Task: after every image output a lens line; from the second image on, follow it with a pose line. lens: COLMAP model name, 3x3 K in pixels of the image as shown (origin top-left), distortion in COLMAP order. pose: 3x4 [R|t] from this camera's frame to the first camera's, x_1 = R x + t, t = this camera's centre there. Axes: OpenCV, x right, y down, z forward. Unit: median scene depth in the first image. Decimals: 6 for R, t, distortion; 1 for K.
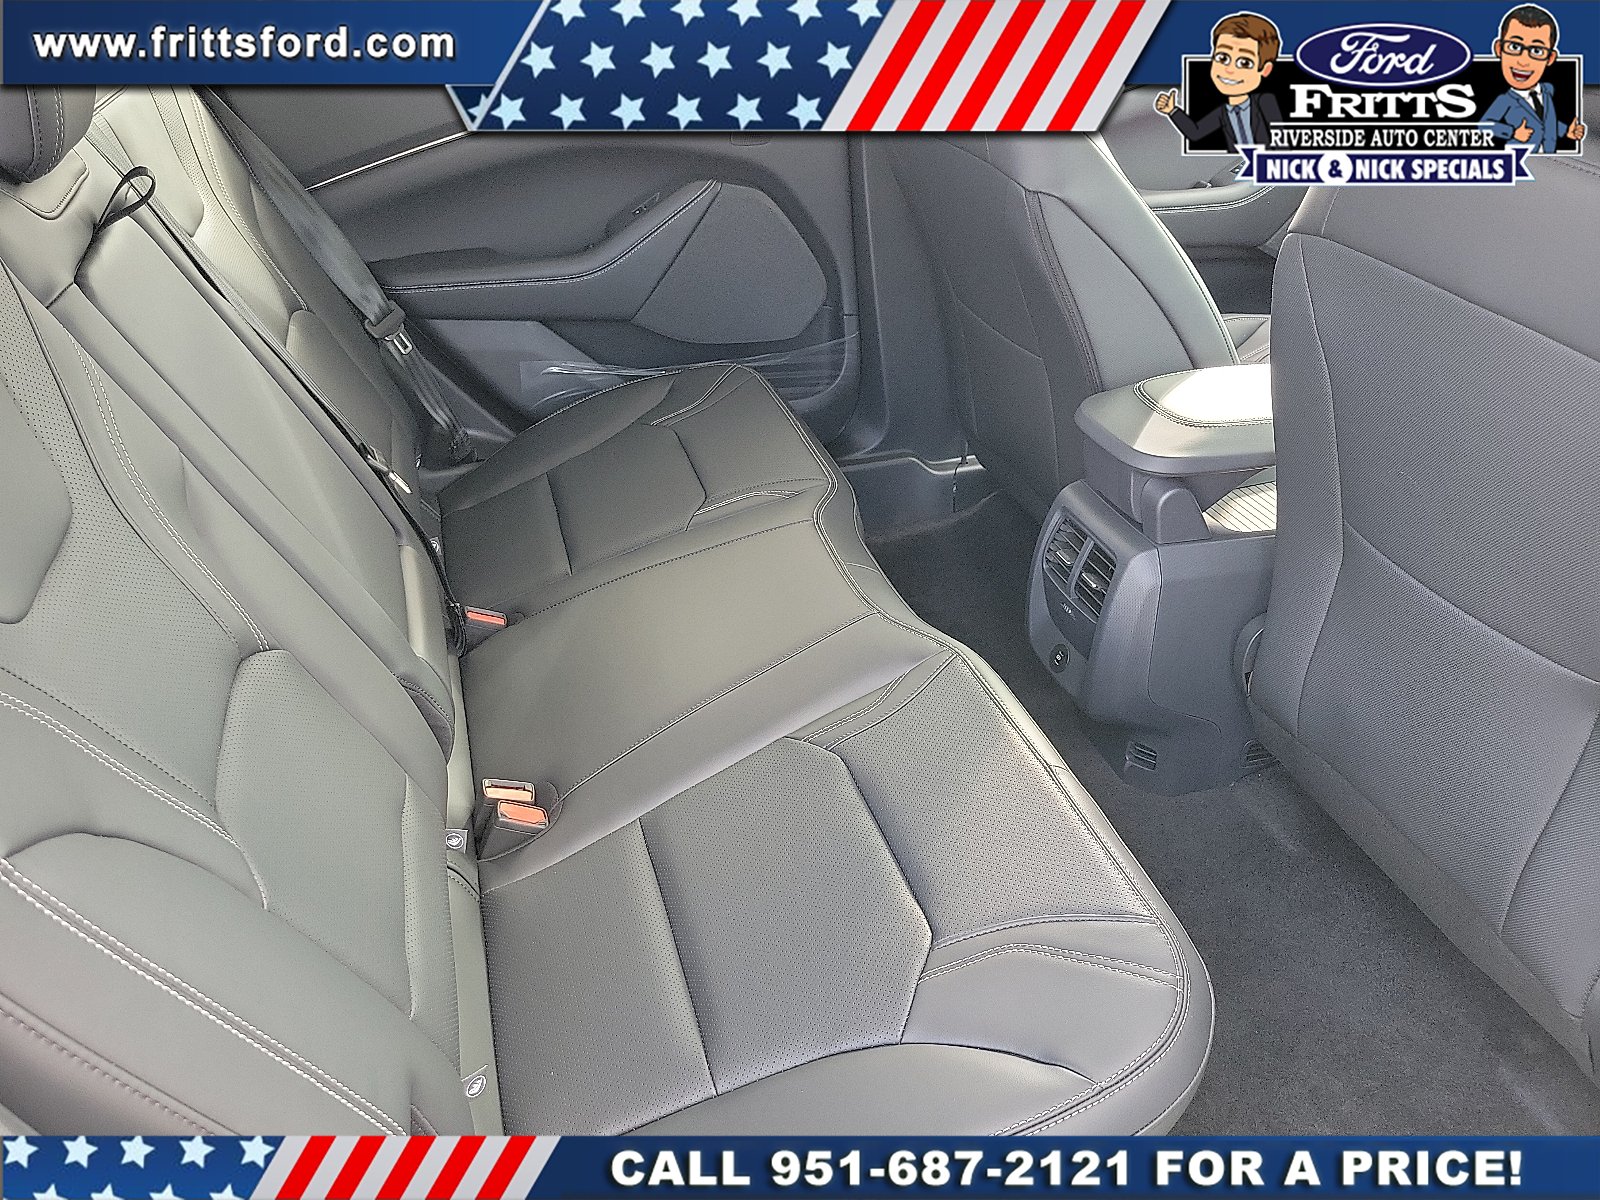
lens RADIAL K [[1219.4, 0, 800.0], [0, 1219.4, 600.0], [0, 0, 1]] dist [-0.012239, -0.007964]
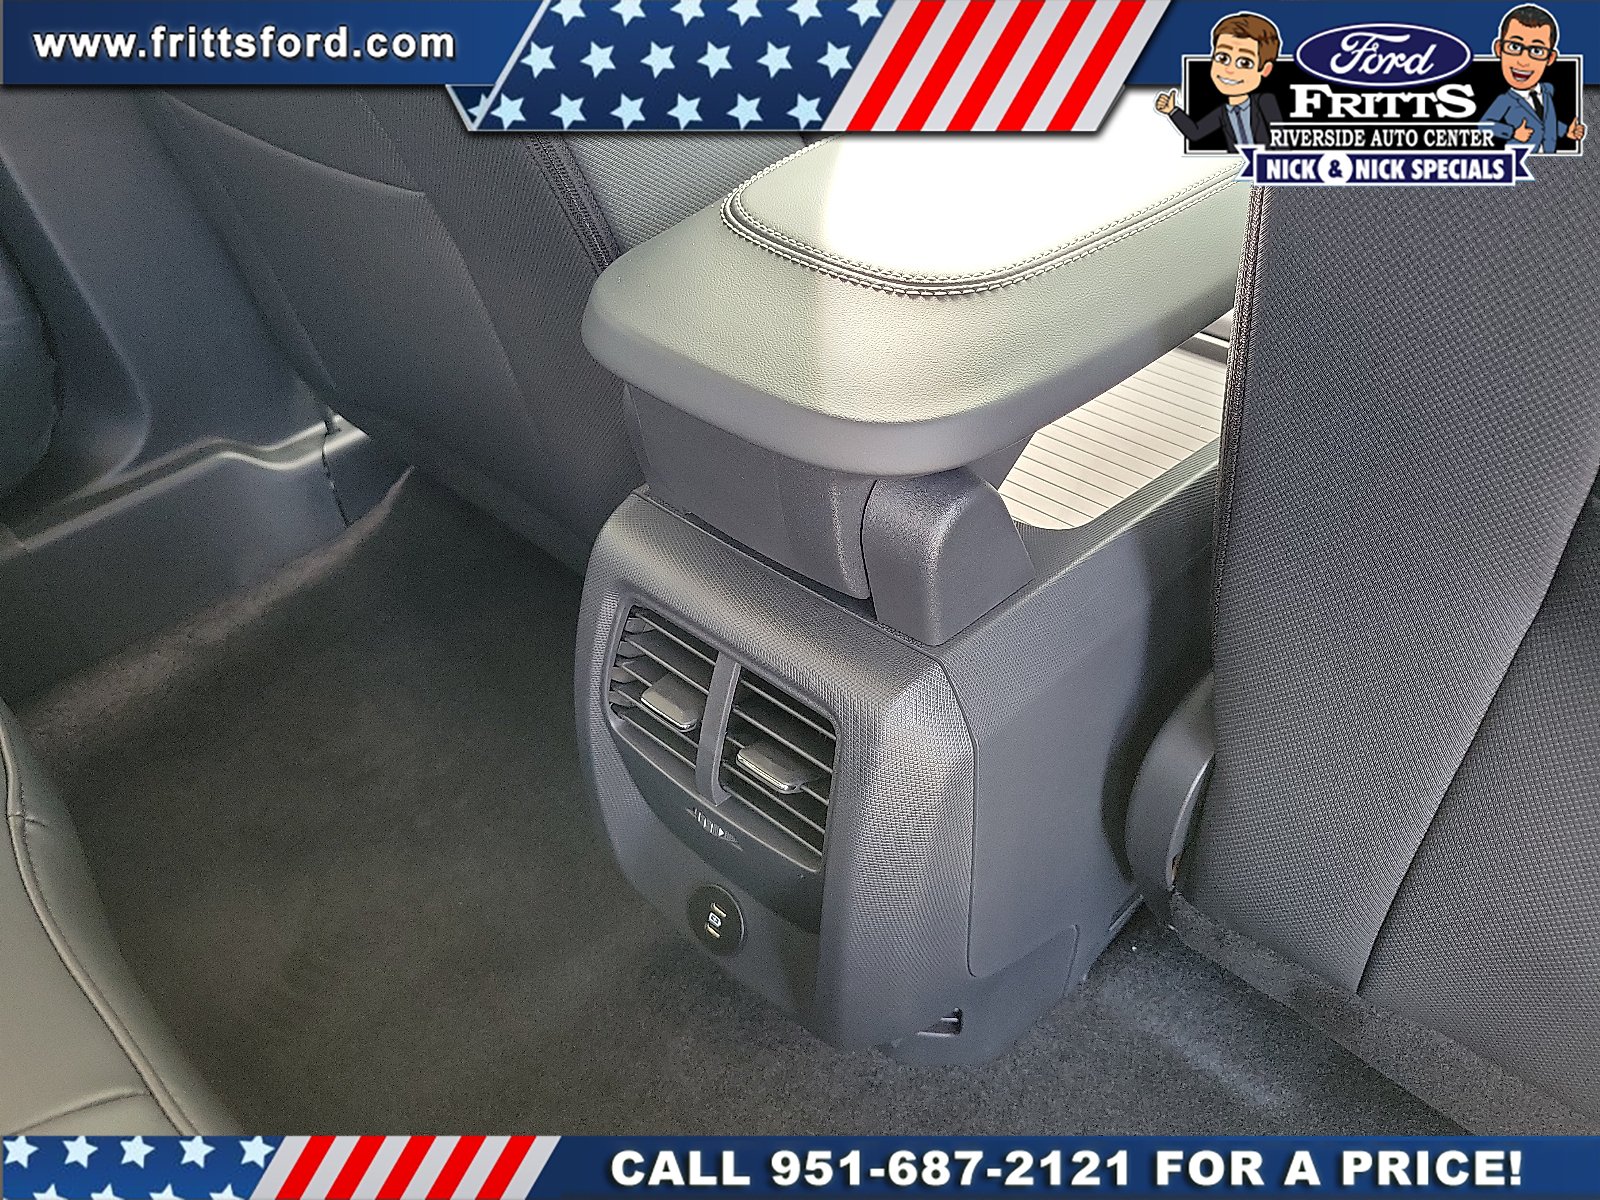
lens RADIAL K [[1219.4, 0, 800.0], [0, 1219.4, 600.0], [0, 0, 1]] dist [-0.012239, -0.007964]
pose [[0.858478, -0.344404, 0.380002, 0.122327], [0.291757, 0.937347, 0.190417, -0.124805], [-0.421774, -0.052601, 0.905174, 0.647940]]
